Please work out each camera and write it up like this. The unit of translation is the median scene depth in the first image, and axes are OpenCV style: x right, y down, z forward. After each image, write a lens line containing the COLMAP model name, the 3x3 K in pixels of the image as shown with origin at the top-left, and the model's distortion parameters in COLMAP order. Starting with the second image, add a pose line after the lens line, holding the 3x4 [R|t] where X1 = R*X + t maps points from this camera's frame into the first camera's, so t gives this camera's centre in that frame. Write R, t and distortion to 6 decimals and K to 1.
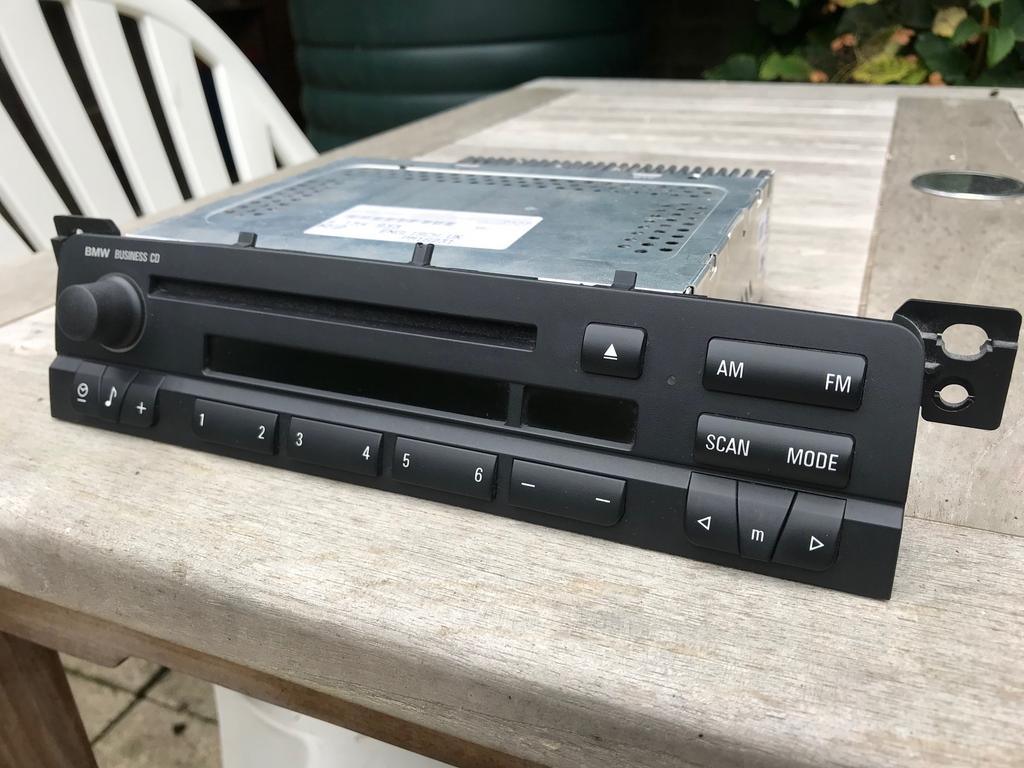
lens RADIAL K [[901.3, 0, 510.5], [0, 901.3, 380.8], [0, 0, 1]] dist [-0.022682, 0.031963]
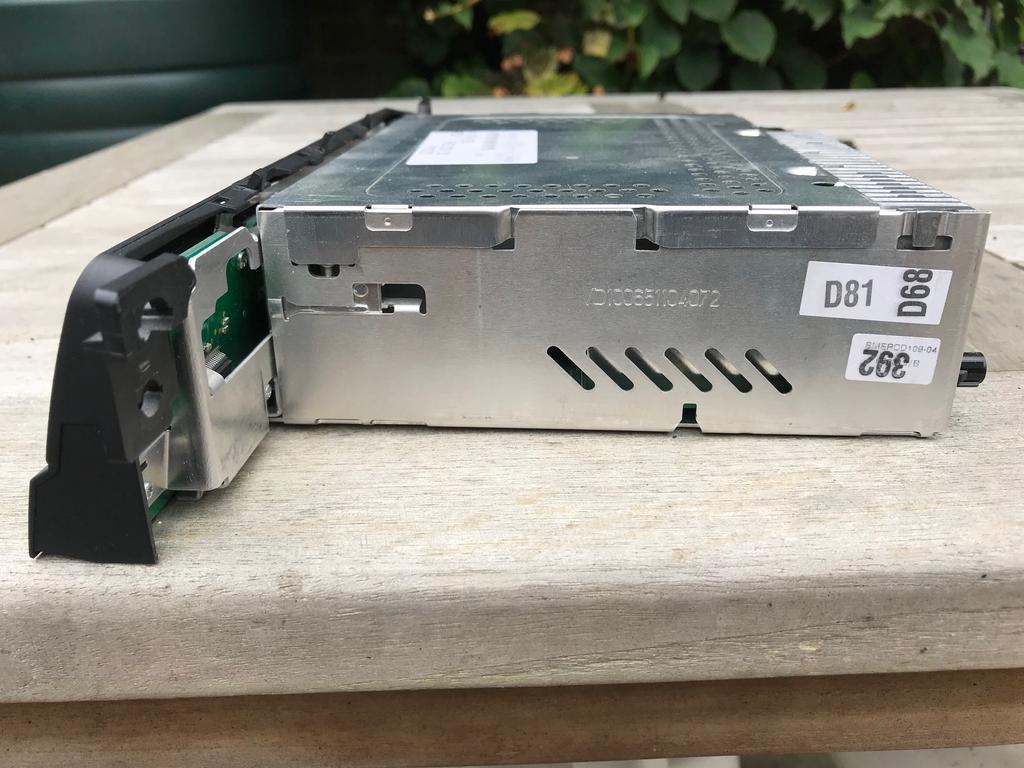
lens RADIAL K [[901.3, 0, 509.0], [0, 901.3, 380.0], [0, 0, 1]] dist [-0.022682, 0.031963]
pose [[0.903982, -0.149457, 0.400598, -0.507655], [0.174926, 0.984196, -0.027546, 0.102555], [-0.390150, 0.094976, 0.915840, 0.241499]]
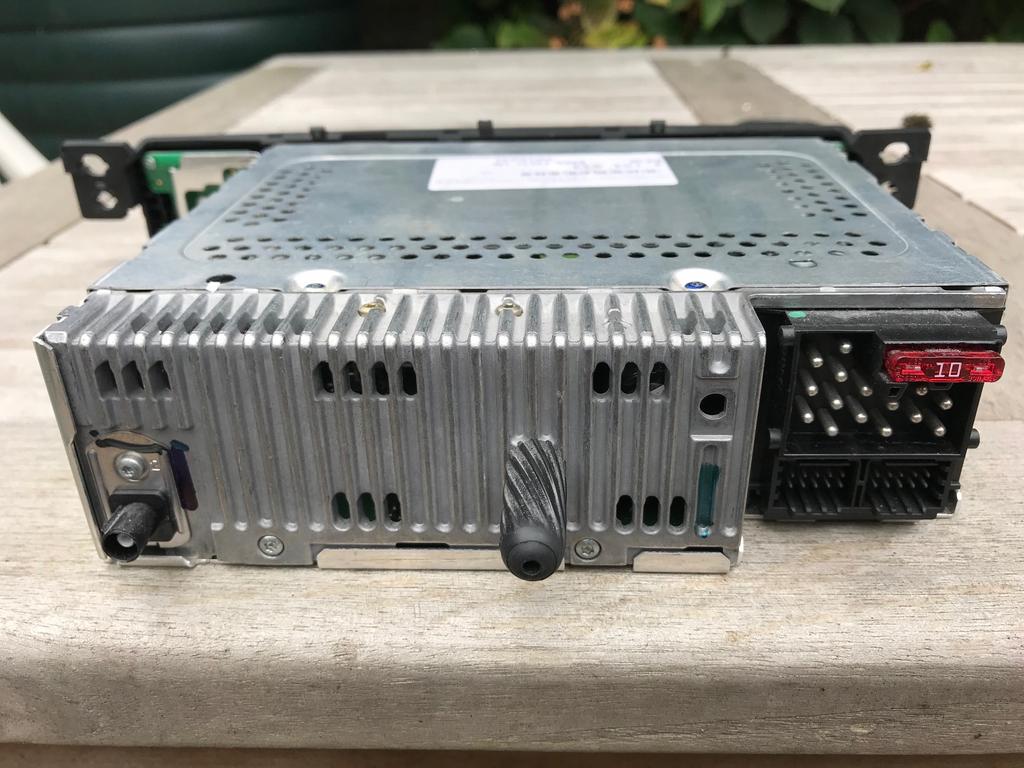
lens RADIAL K [[901.3, 0, 505.9], [0, 901.3, 384.7], [0, 0, 1]] dist [-0.022682, 0.031963]
pose [[0.928161, -0.157680, 0.337126, -0.491694], [0.152736, 0.987403, 0.041320, -0.025099], [-0.339394, 0.013139, 0.940552, 0.248179]]
